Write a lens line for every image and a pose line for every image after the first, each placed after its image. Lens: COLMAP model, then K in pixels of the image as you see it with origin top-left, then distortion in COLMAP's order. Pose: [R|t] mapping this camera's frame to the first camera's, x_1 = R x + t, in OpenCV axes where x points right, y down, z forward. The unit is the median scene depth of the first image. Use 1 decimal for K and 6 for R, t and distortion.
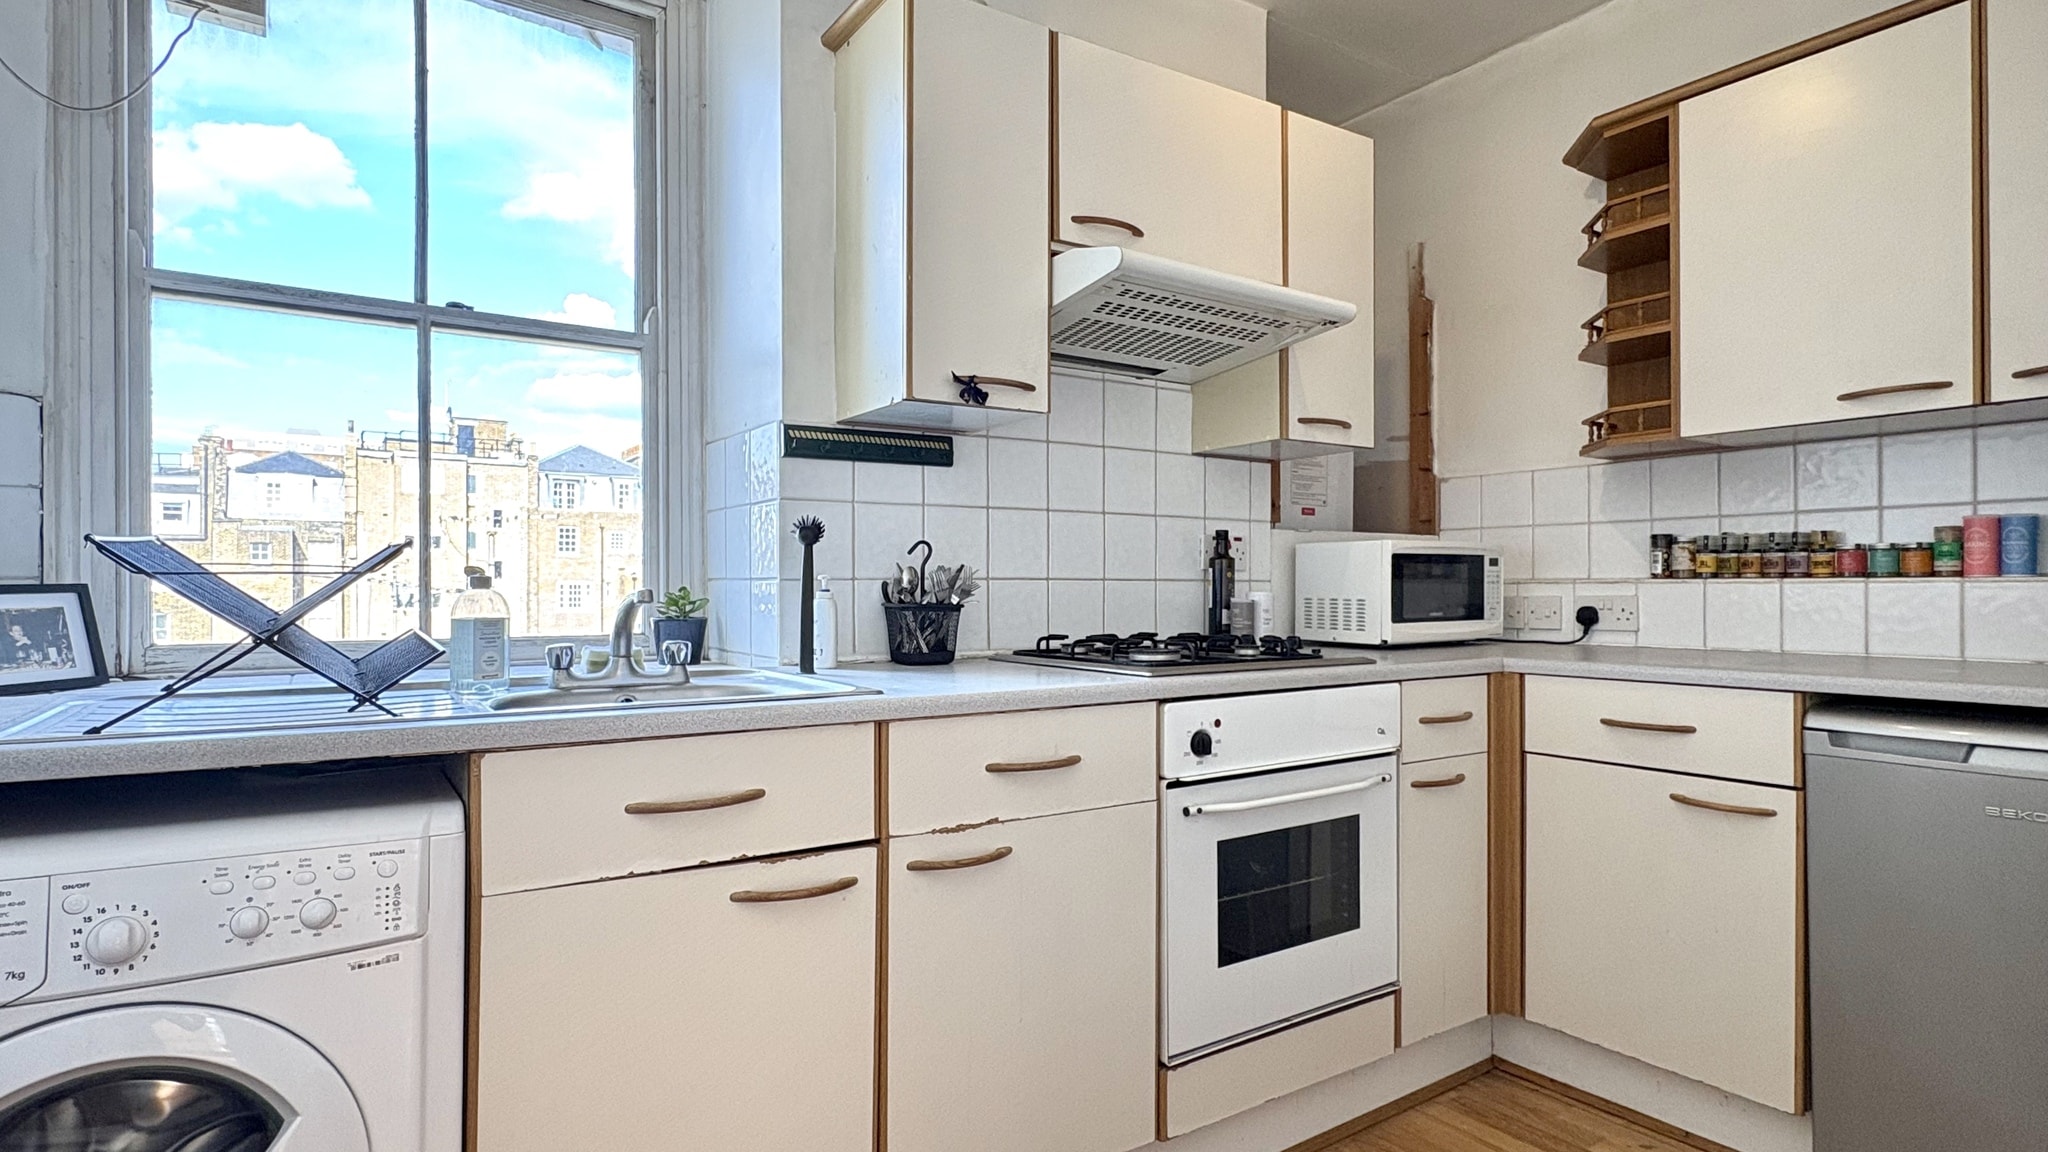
lens RADIAL K [[1035.1, 0, 1024.0], [0, 1035.1, 576.0], [0, 0, 1]] dist [-0.001121, -0.000426]
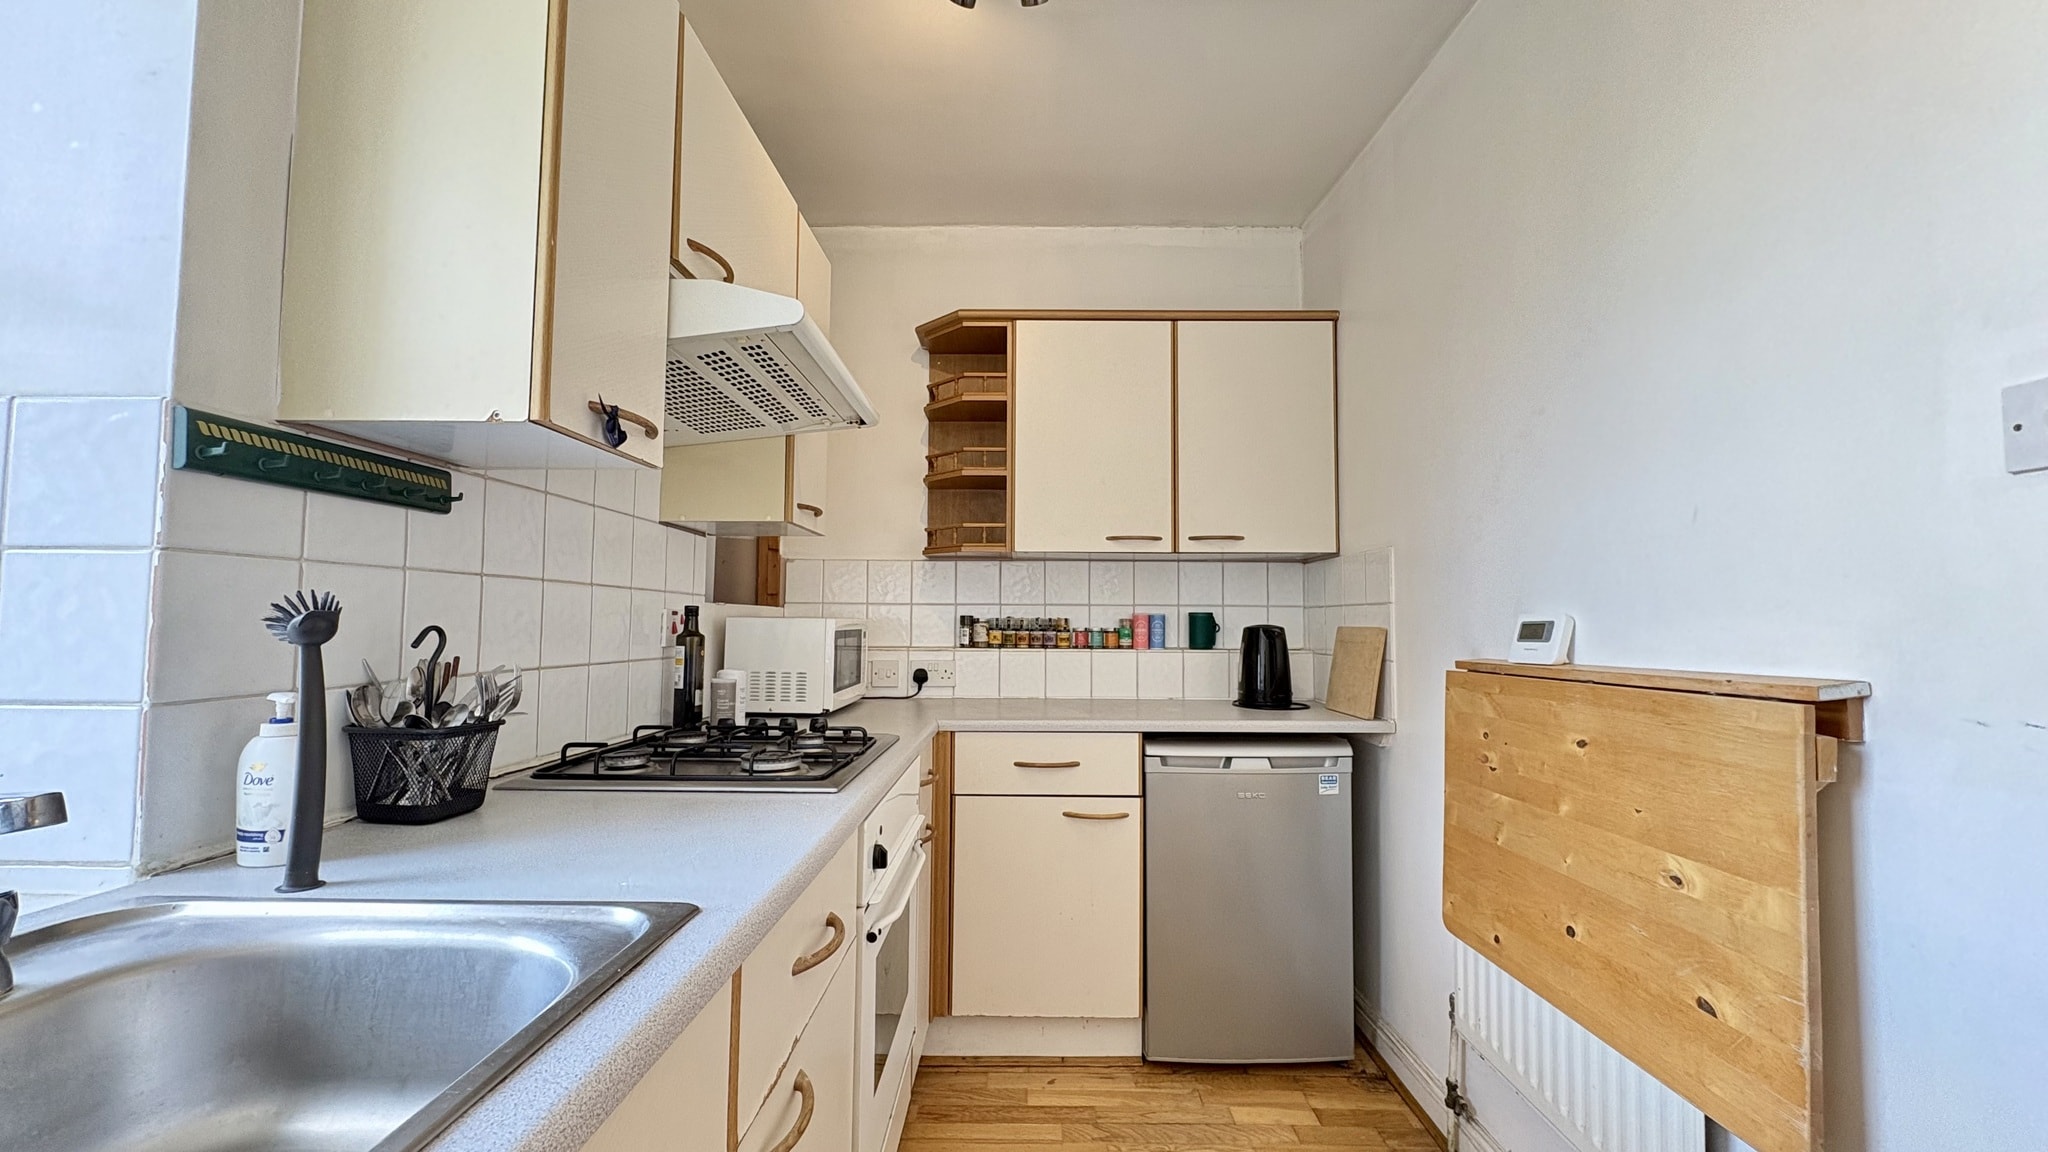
lens RADIAL K [[814.3, 0, 1024.0], [0, 814.3, 576.0], [0, 0, 1]] dist [0.001429, 0.000016]
pose [[0.571184, 0.054942, 0.818981, -0.281814], [-0.015619, 0.998304, -0.056079, -0.038961], [-0.820674, 0.019240, 0.571073, 0.361184]]
